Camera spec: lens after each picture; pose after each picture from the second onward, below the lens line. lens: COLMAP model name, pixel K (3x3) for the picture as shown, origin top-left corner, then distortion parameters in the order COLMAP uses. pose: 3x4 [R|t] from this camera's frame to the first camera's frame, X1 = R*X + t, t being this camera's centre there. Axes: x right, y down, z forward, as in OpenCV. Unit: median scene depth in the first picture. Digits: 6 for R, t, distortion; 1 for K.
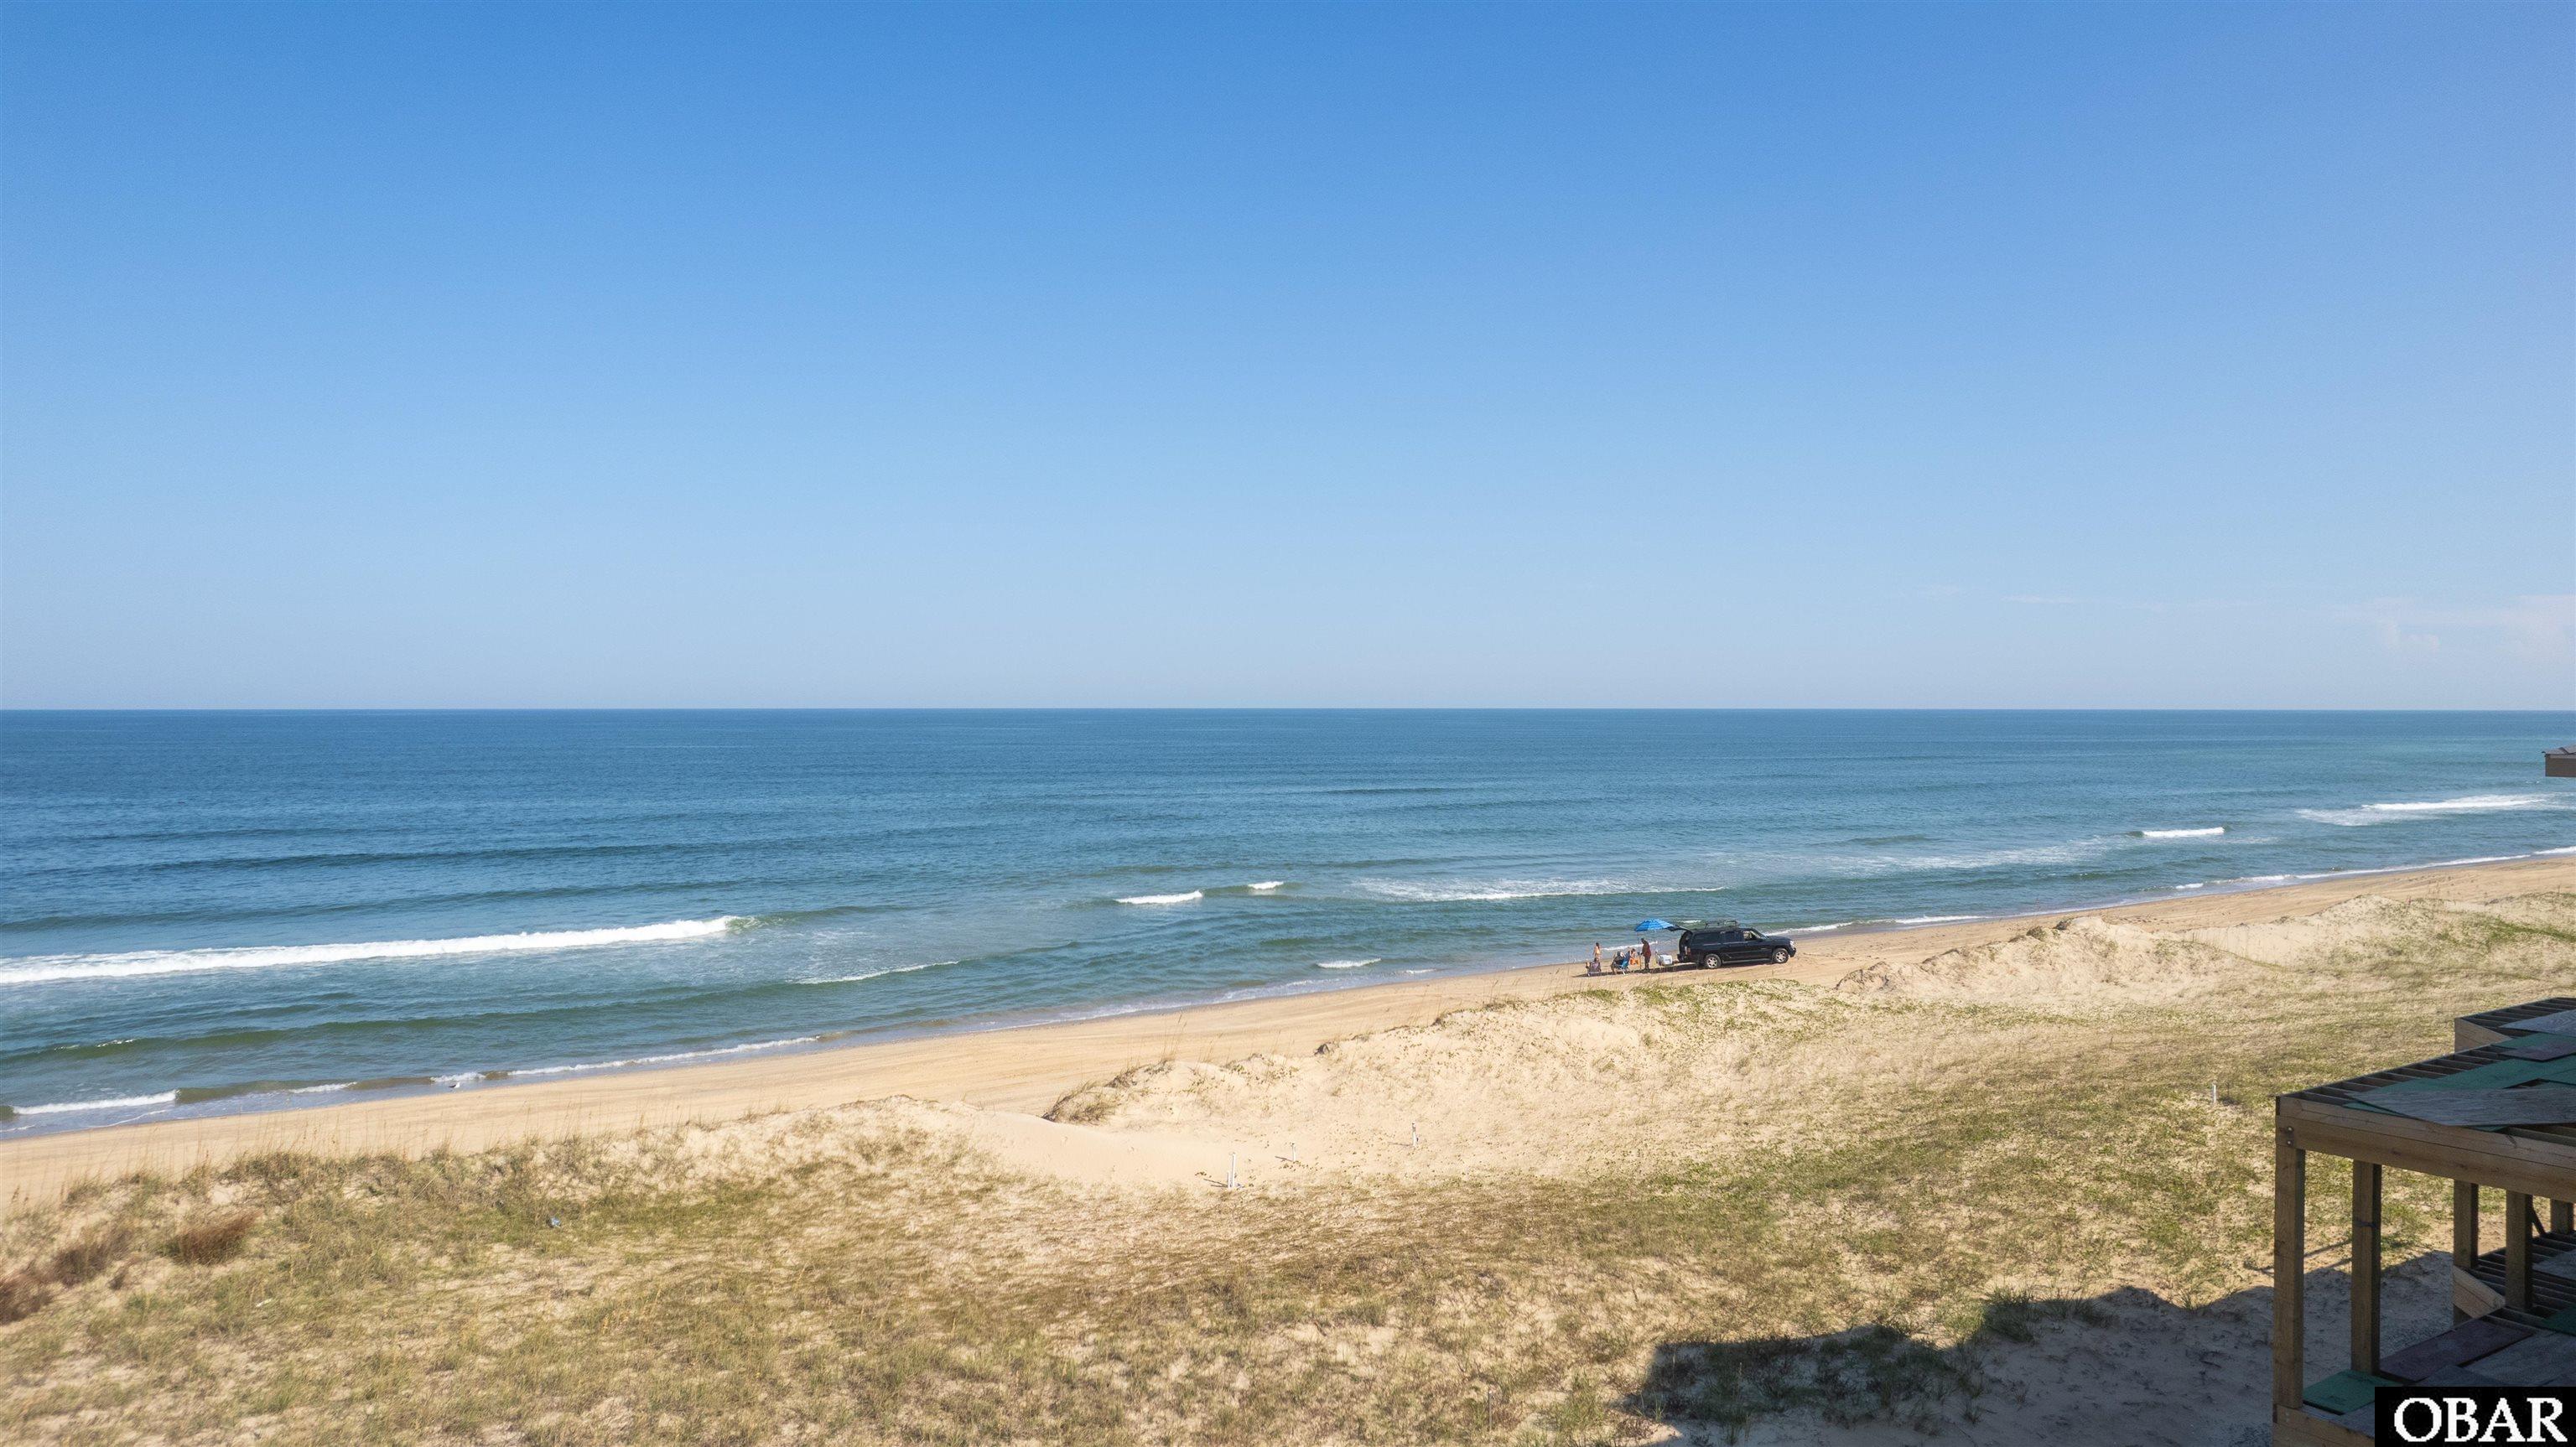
lens RADIAL K [[1678.5, 0, 1288.0], [0, 1678.5, 723.5], [0, 0, 1]] dist [-0.077803, 0.081353]
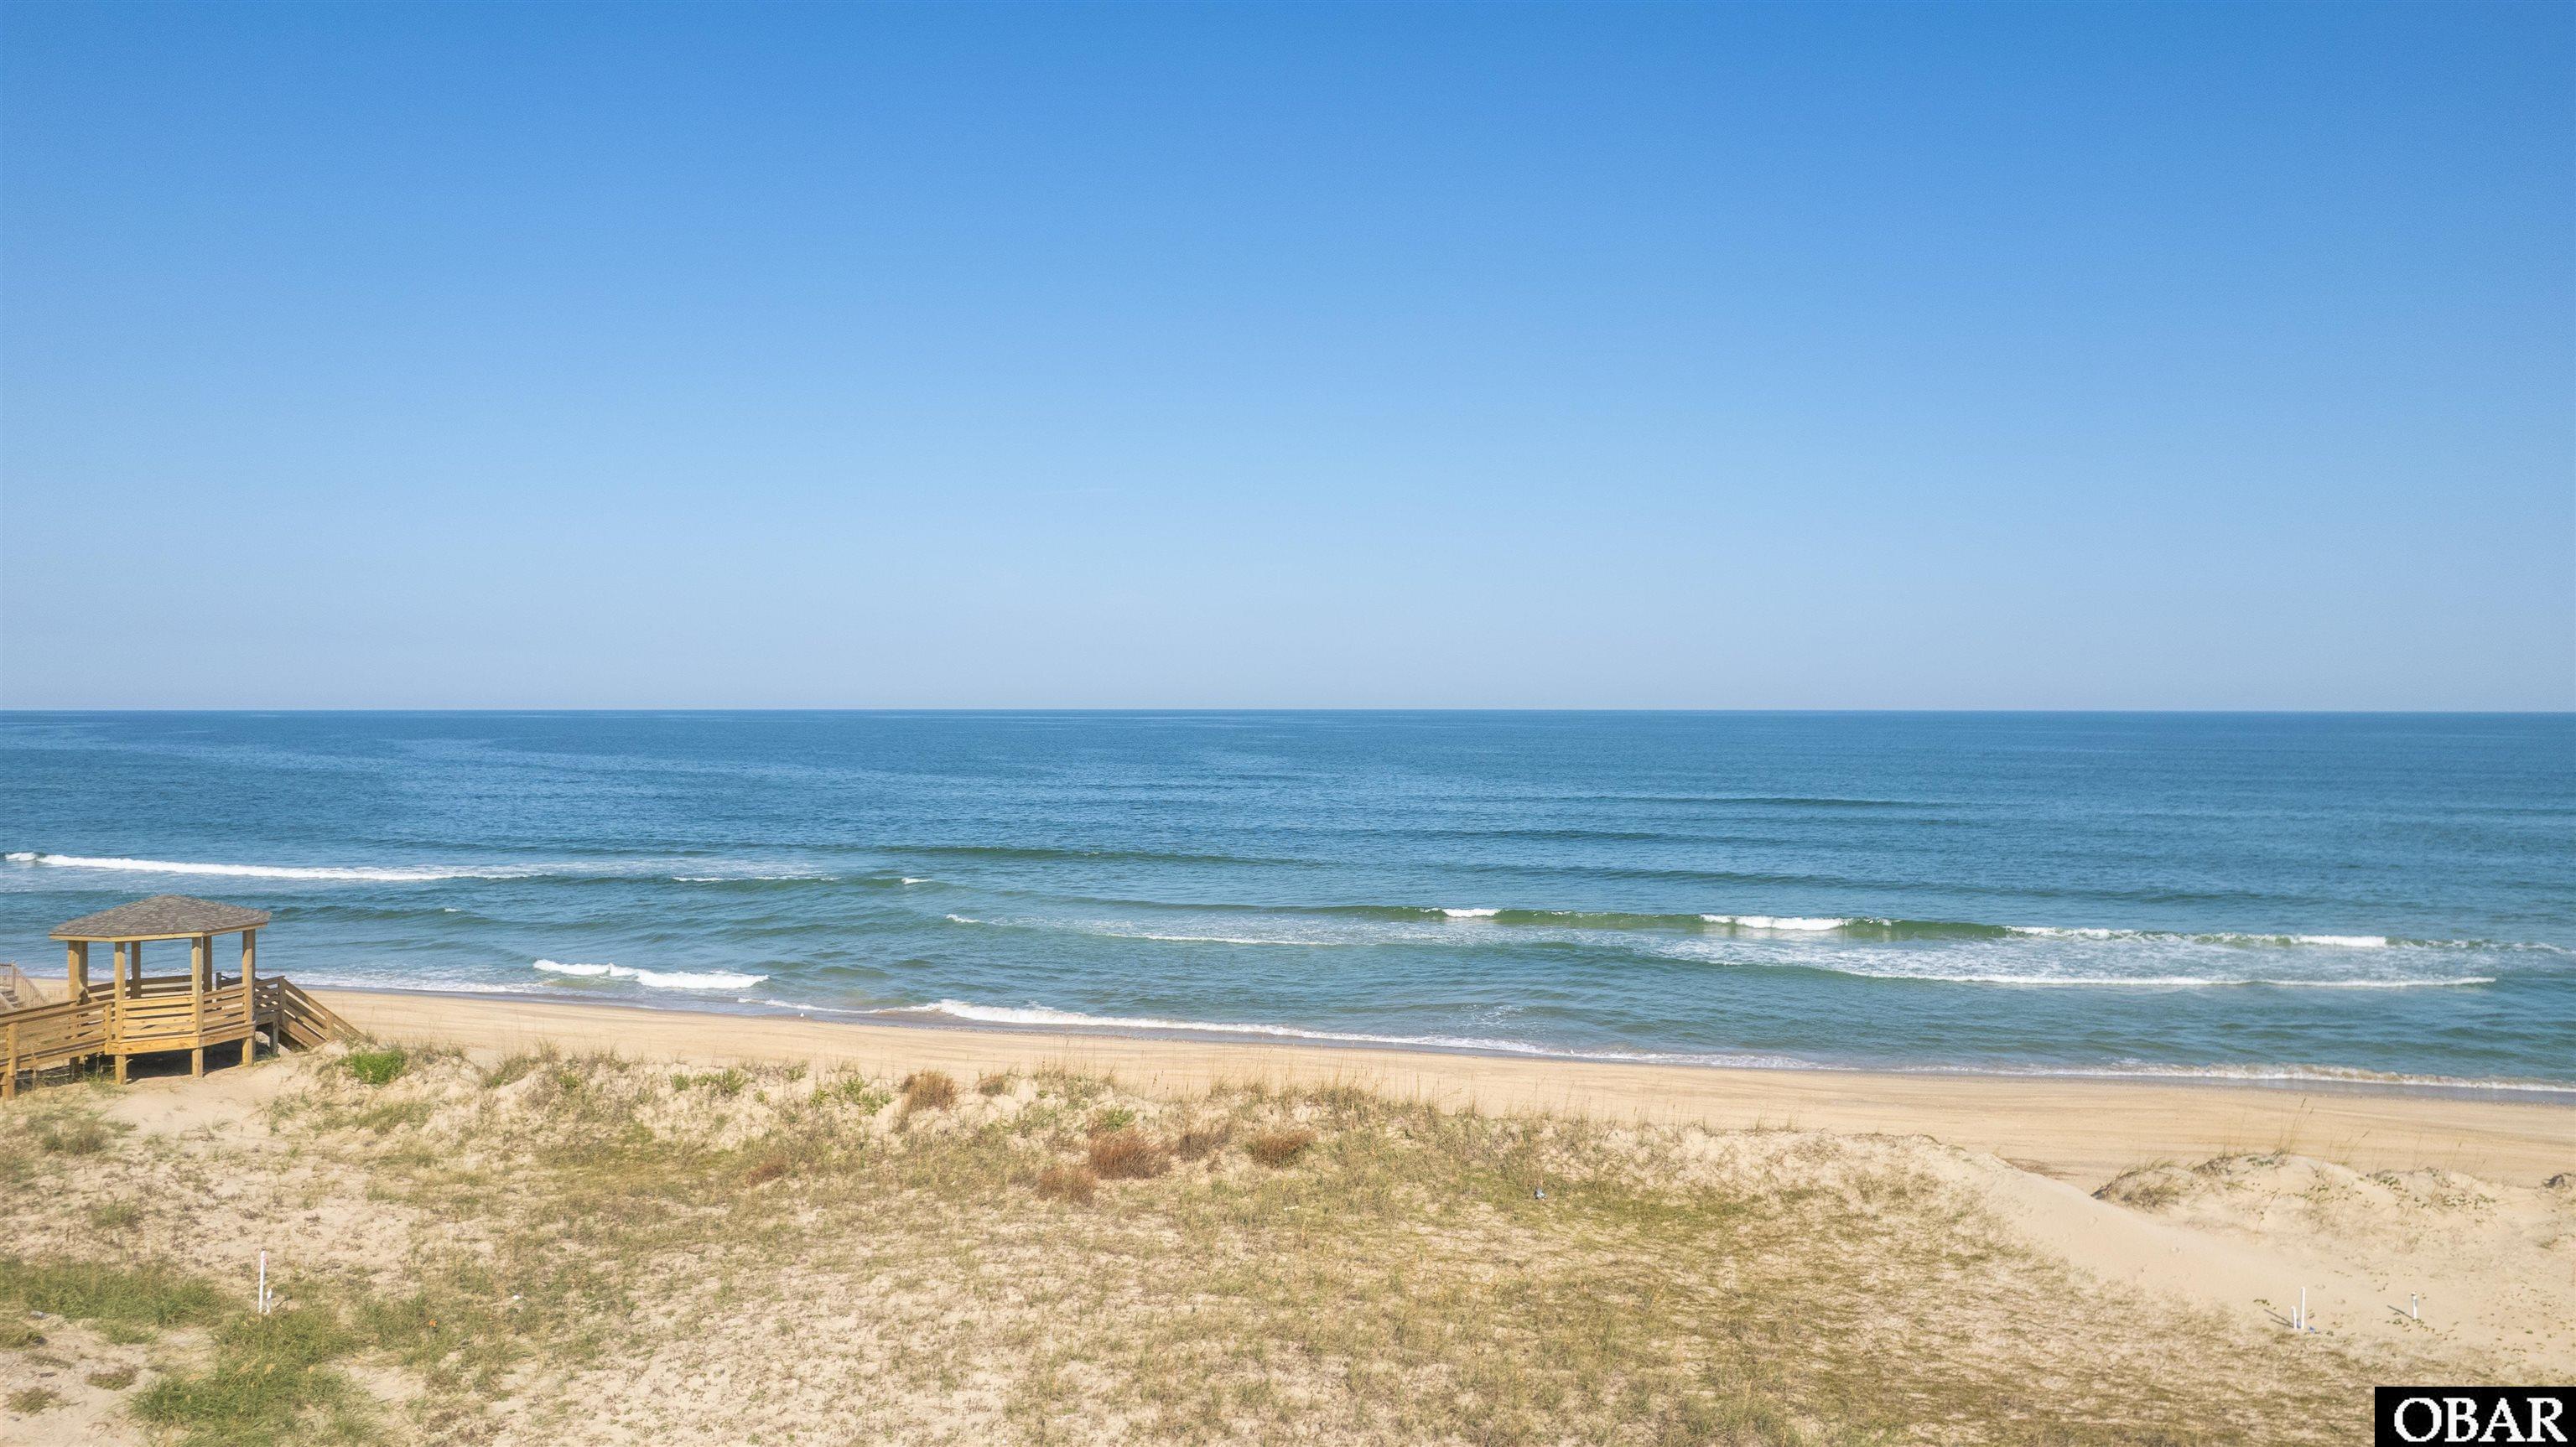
lens RADIAL K [[1678.5, 0, 1288.0], [0, 1678.5, 723.5], [0, 0, 1]] dist [-0.077803, 0.081353]
pose [[0.702682, 0.011623, -0.711409, 0.191017], [-0.014739, 0.999890, 0.001779, 0.003104], [0.711351, 0.009235, 0.702776, 0.137724]]
